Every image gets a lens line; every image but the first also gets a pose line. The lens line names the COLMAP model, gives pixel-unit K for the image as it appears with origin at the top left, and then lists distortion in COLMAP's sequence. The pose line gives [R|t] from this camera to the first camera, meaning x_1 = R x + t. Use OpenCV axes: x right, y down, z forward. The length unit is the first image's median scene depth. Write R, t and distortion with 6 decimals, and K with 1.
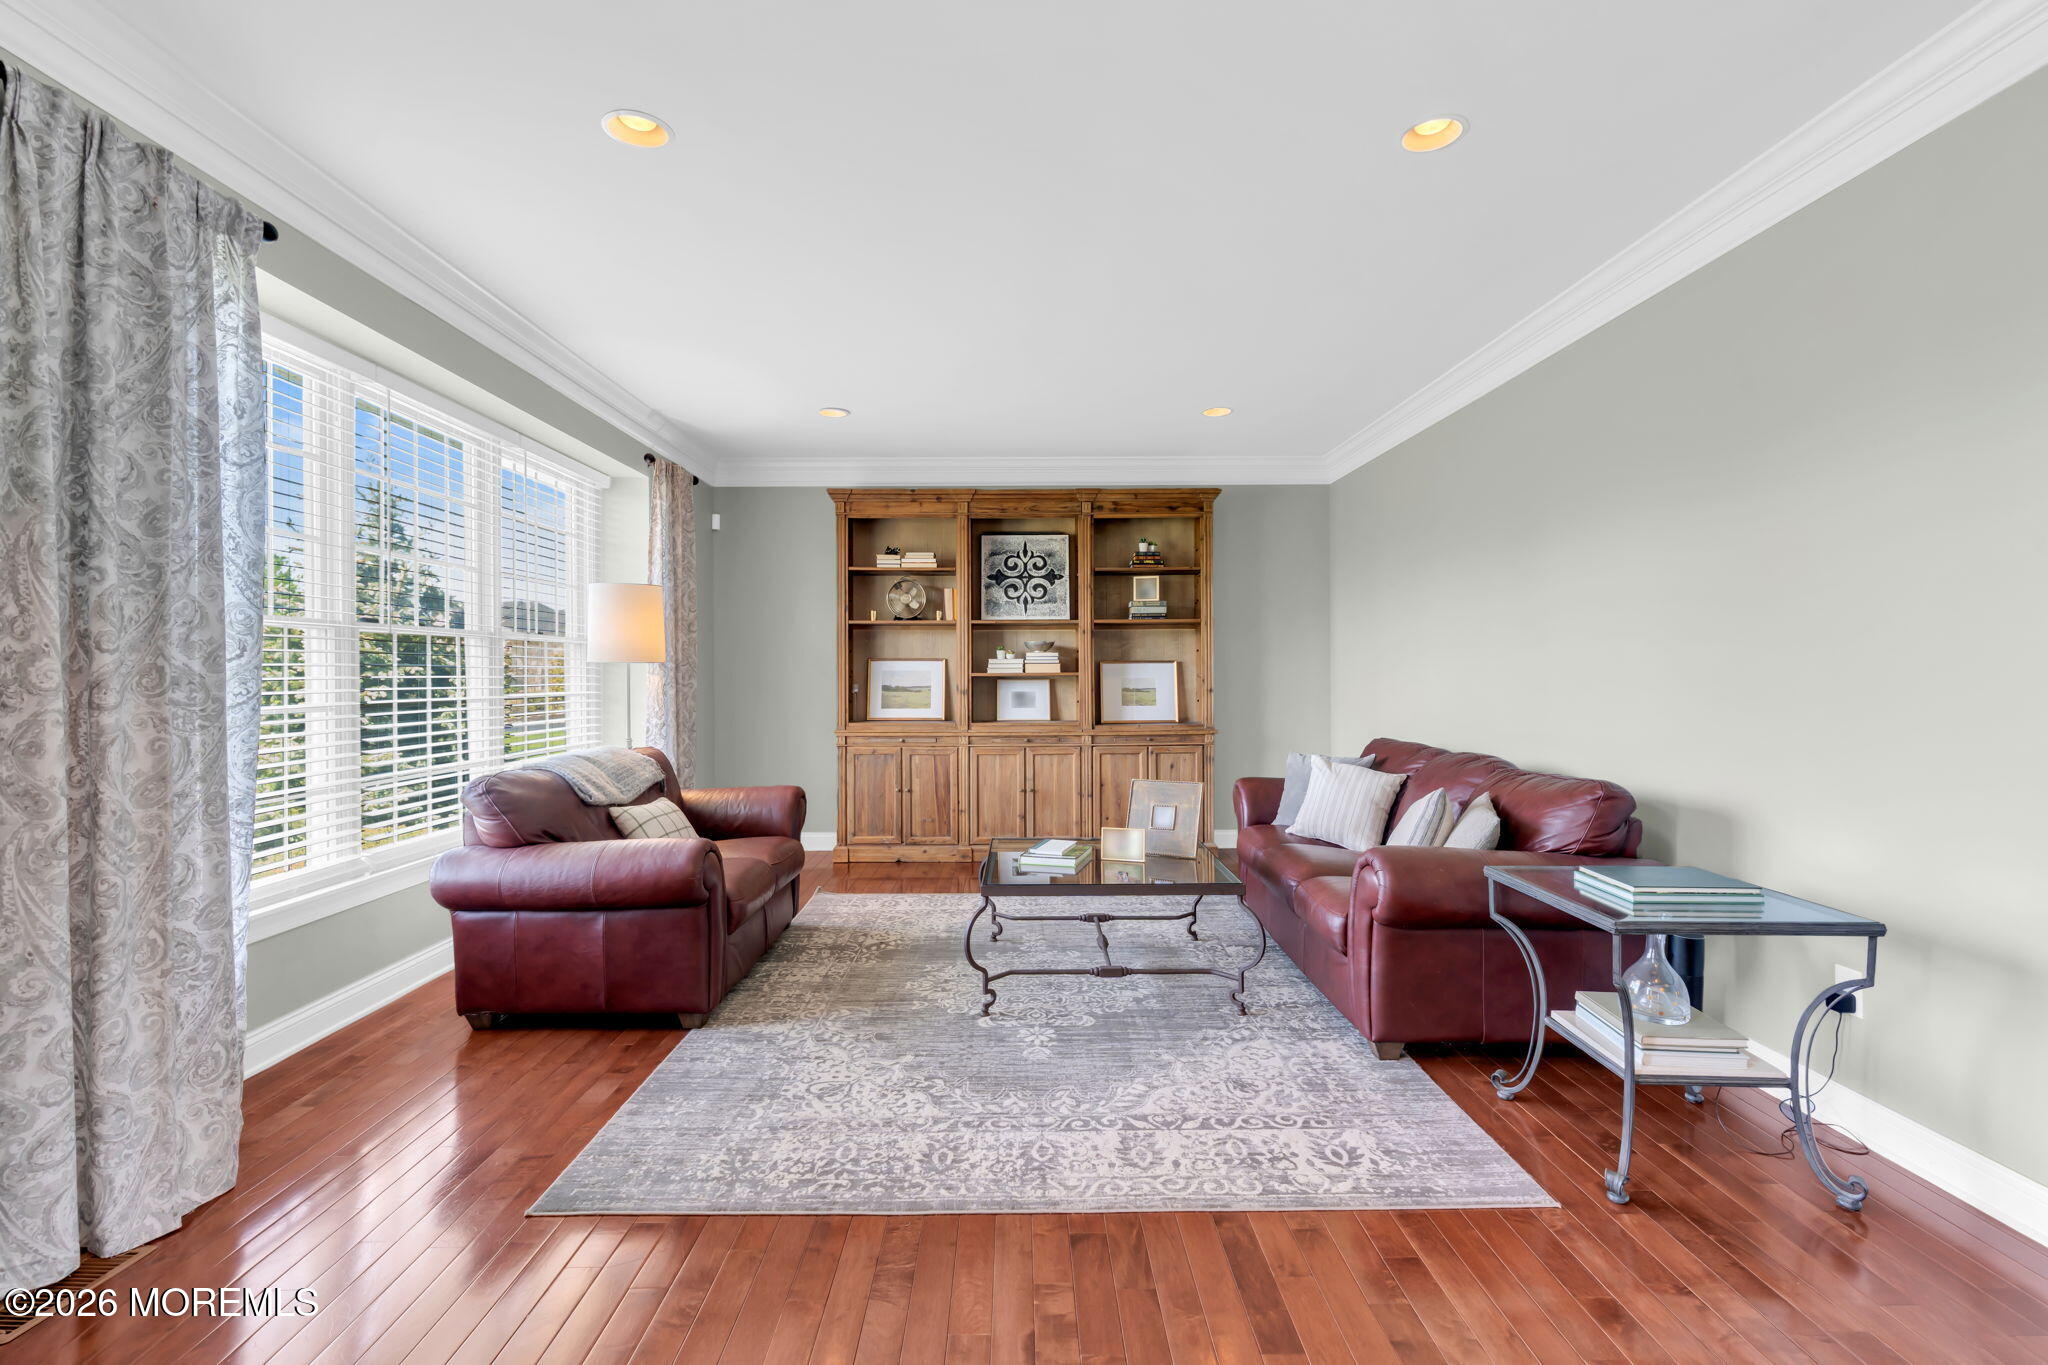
lens RADIAL K [[910.6, 0, 1023.9], [0, 910.6, 672.3], [0, 0, 1]] dist [-0.012339, 0.006261]
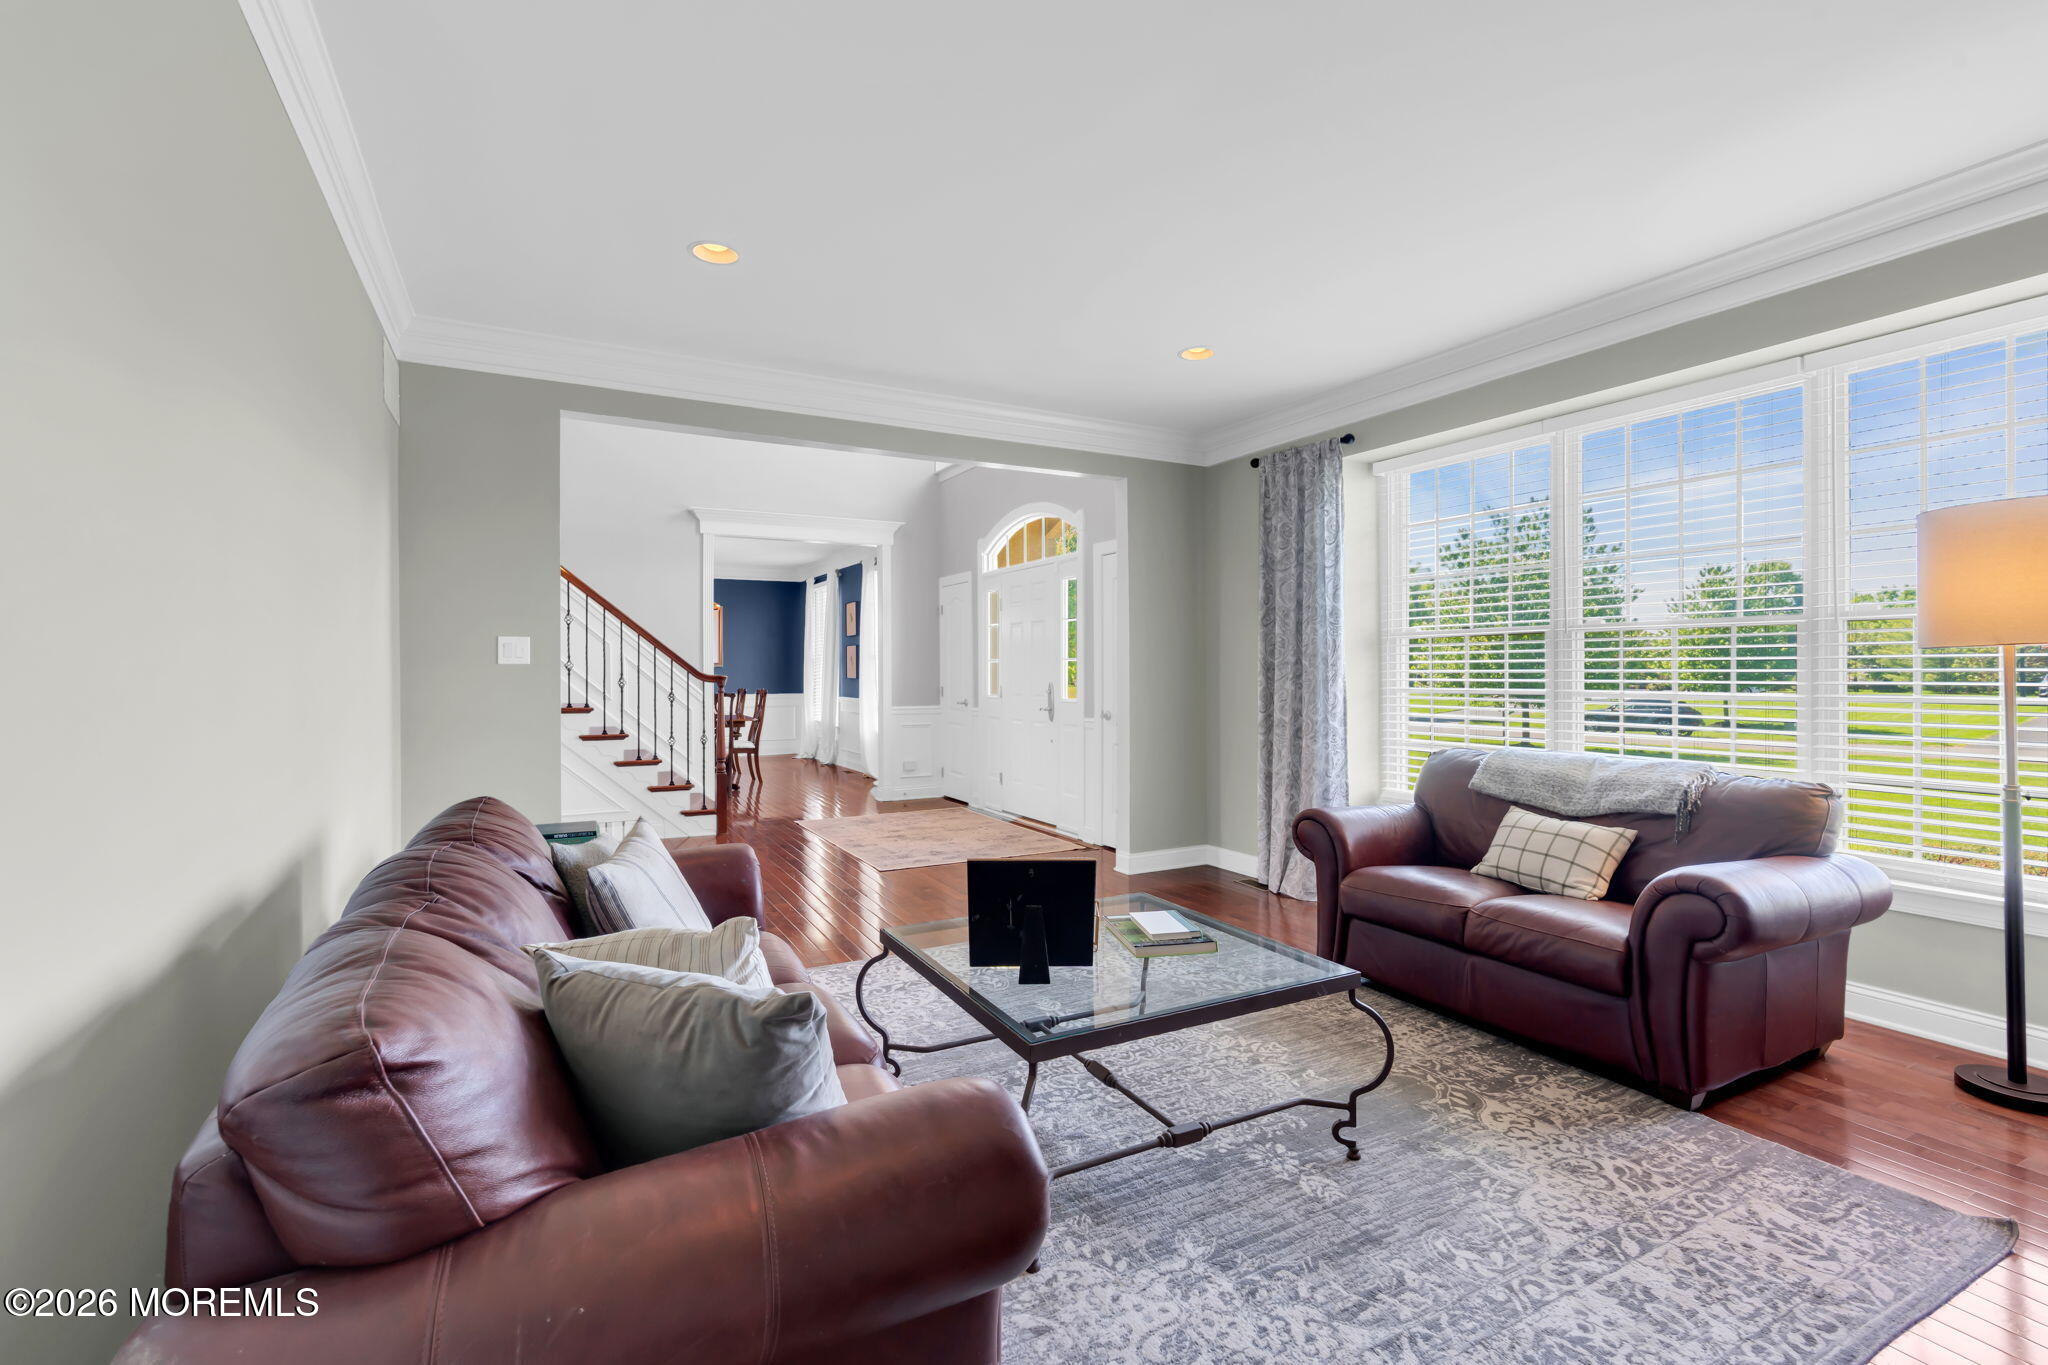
lens RADIAL K [[910.6, 0, 1028.3], [0, 910.6, 672.6], [0, 0, 1]] dist [-0.012339, 0.006261]
pose [[-0.879717, 0.010127, -0.475389, 0.451213], [0.006559, 0.999937, 0.009163, -0.006419], [0.475452, 0.004943, -0.879728, 1.565025]]
